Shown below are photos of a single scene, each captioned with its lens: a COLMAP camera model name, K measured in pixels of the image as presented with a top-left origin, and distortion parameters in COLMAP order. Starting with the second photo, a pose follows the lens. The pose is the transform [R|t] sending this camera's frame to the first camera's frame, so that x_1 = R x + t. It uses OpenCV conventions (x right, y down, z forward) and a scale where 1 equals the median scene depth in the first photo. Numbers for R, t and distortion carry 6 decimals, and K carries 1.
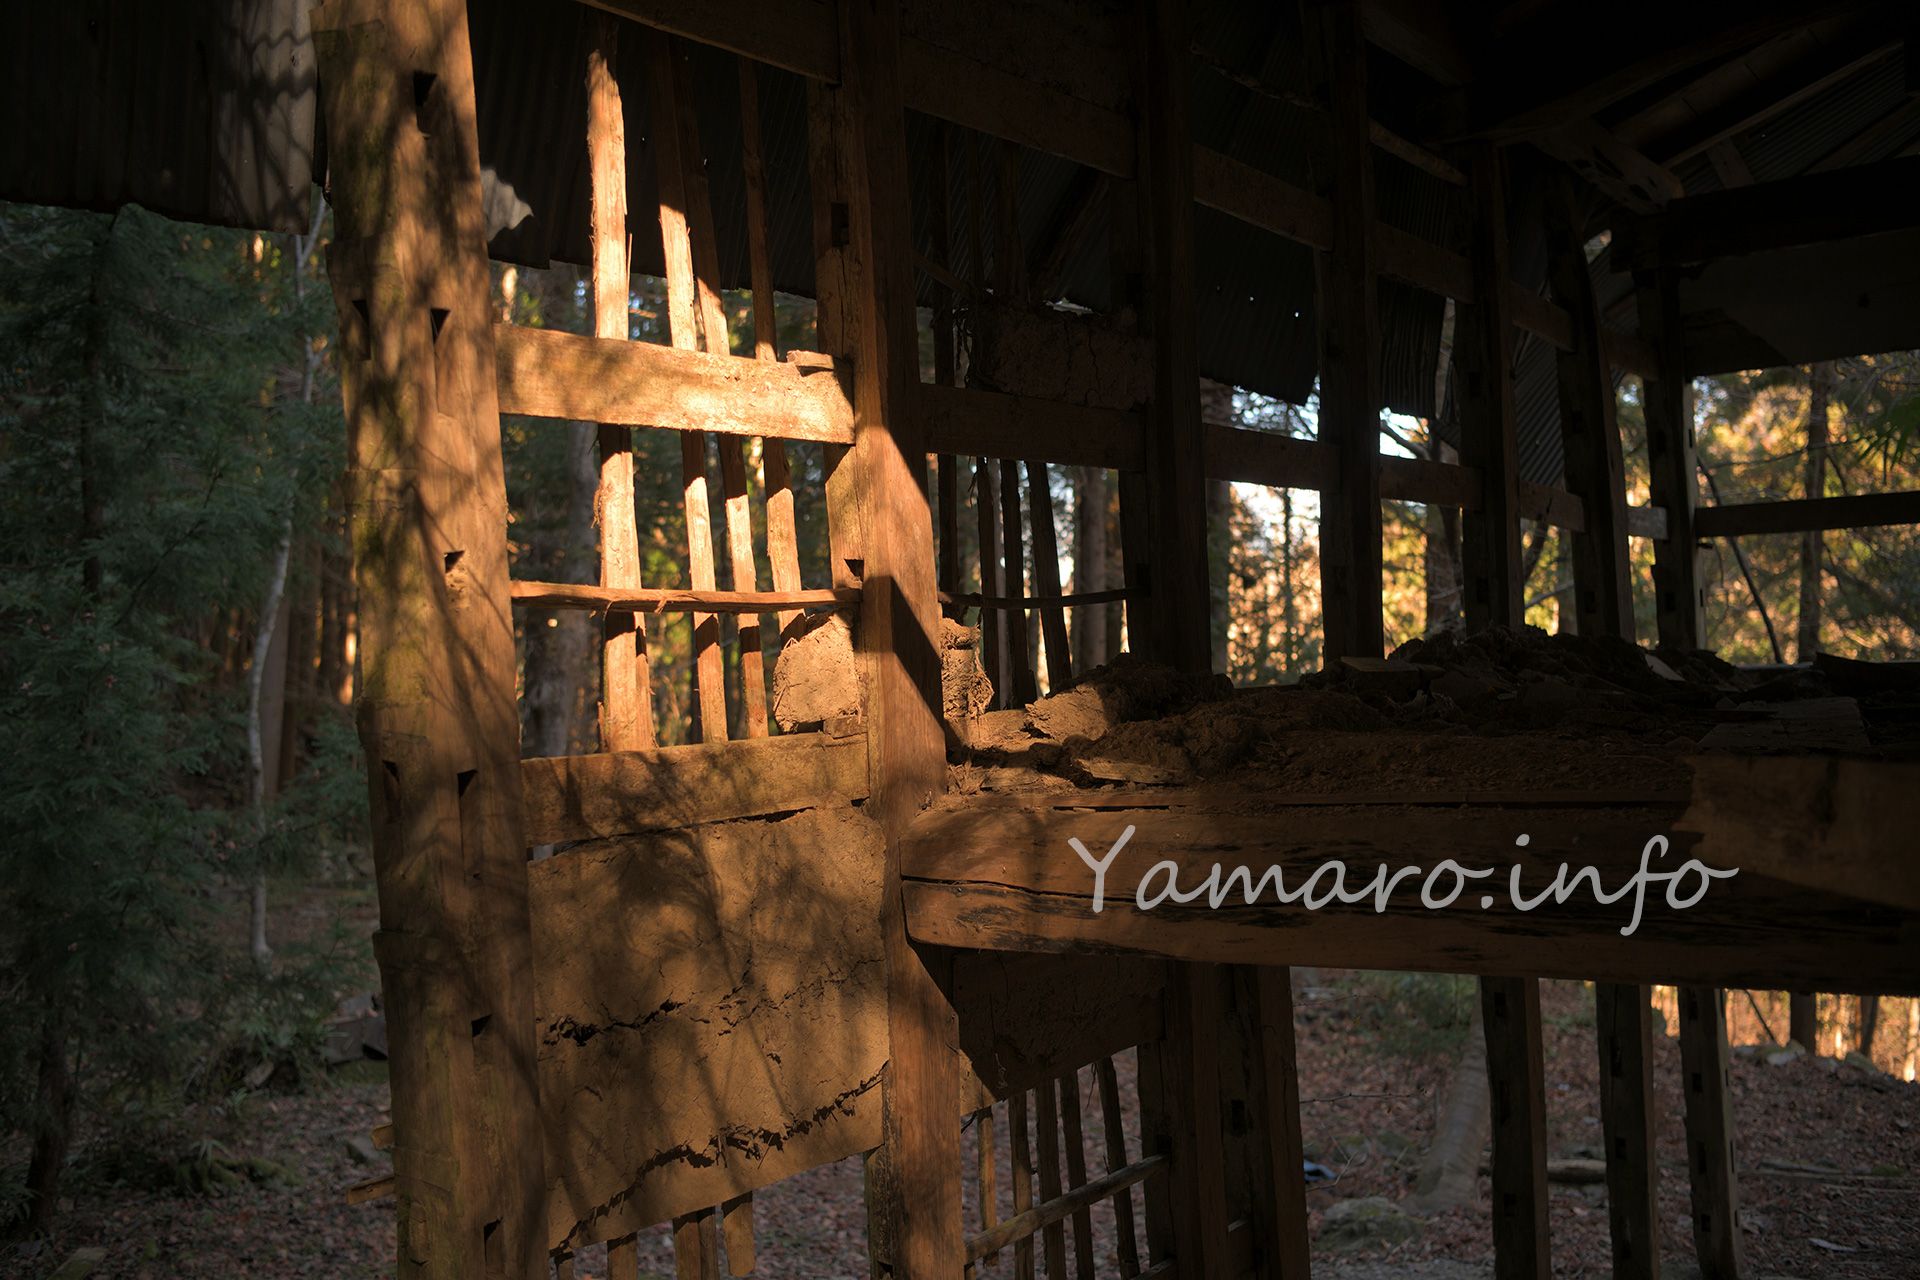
lens RADIAL K [[1926.7, 0, 960.2], [0, 1926.7, 641.3], [0, 0, 1]] dist [0.059847, 0.000000]
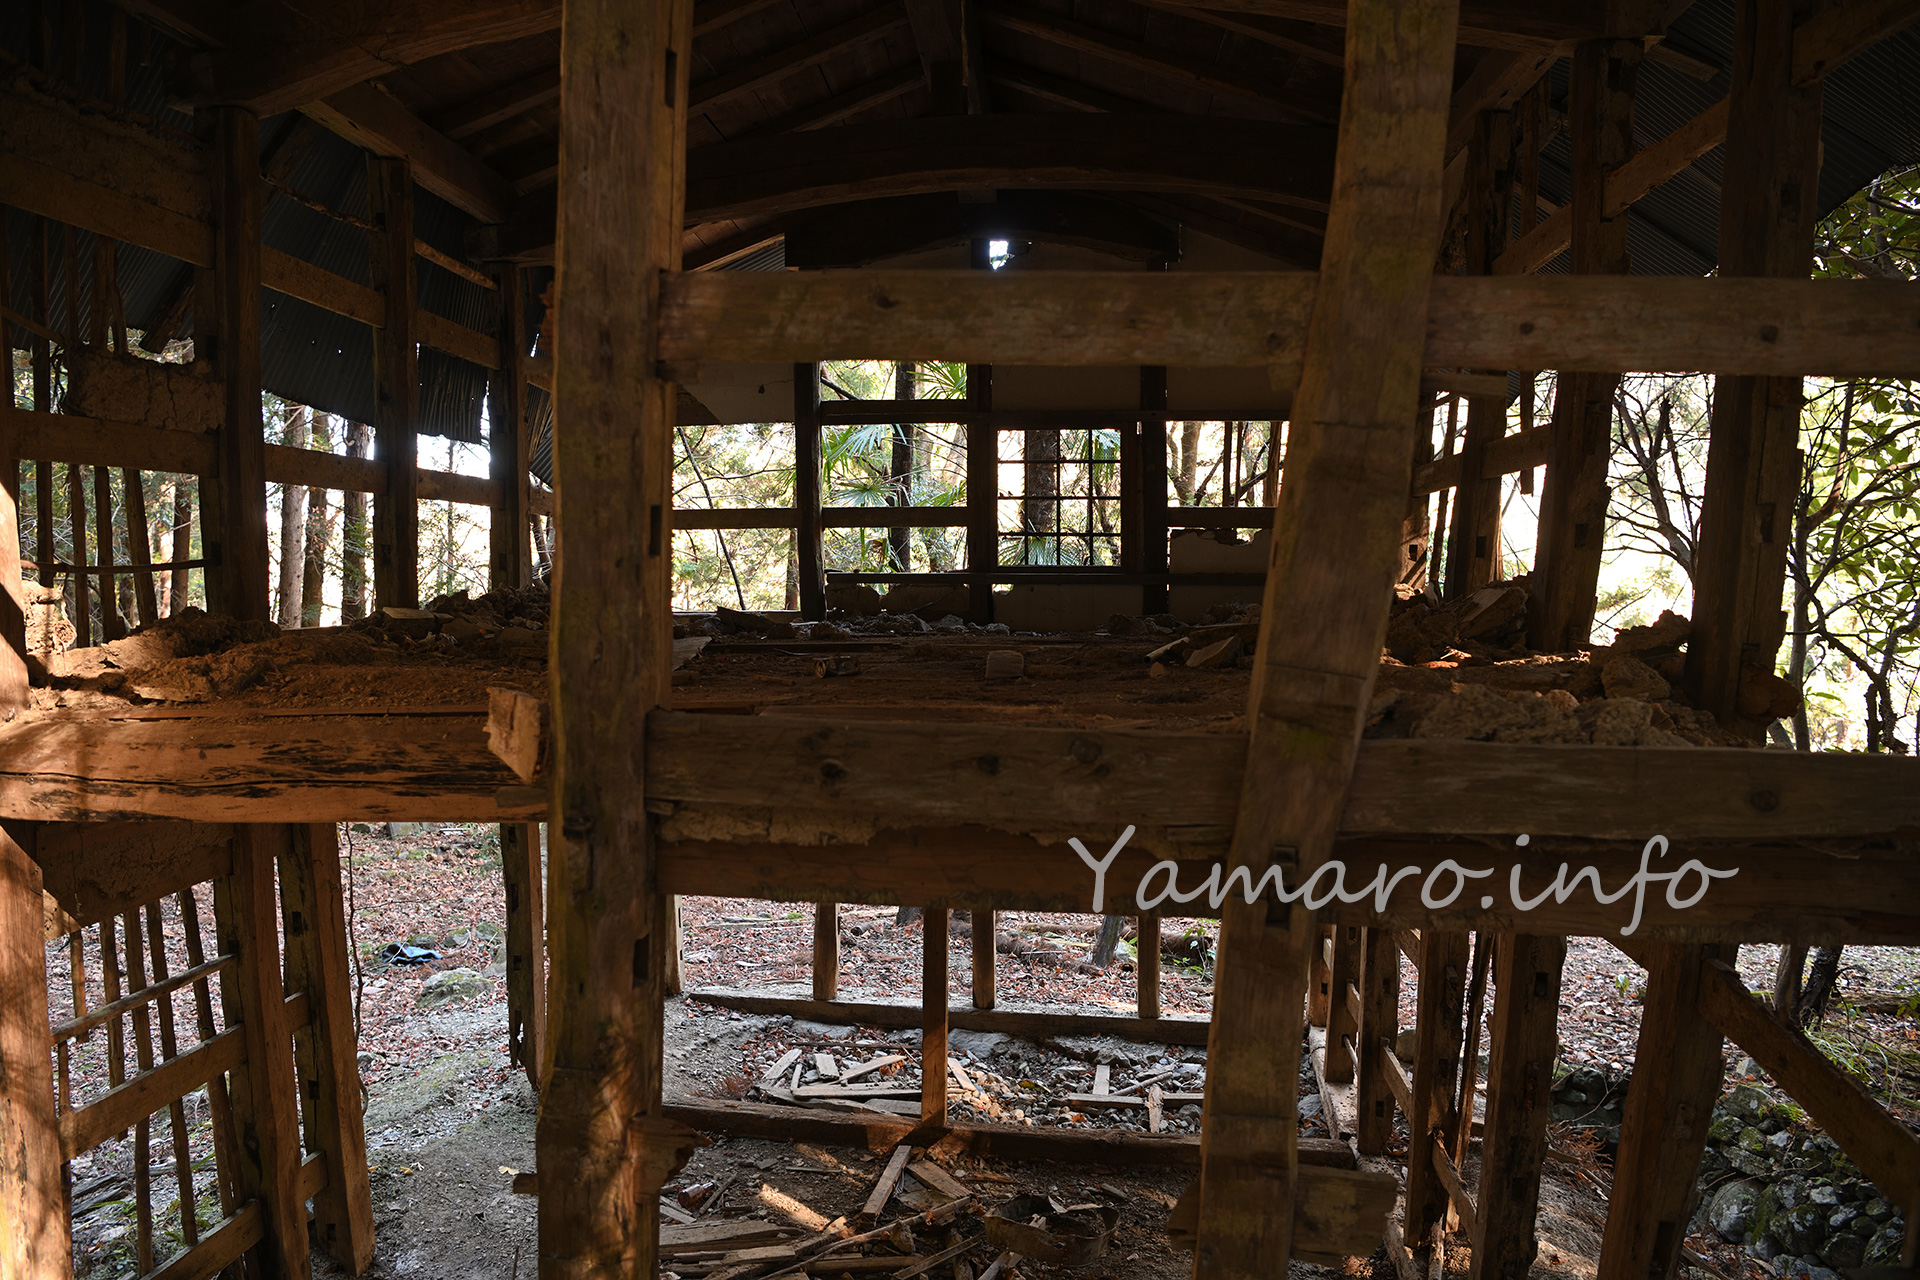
lens RADIAL K [[1360.9, 0, 961.2], [0, 1360.9, 638.1], [0, 0, 1]] dist [-0.042888, -0.004039]
pose [[0.871866, 0.008089, 0.489678, 0.102903], [-0.029749, 0.998892, 0.036467, -0.025271], [-0.488841, -0.046362, 0.871140, -0.143887]]
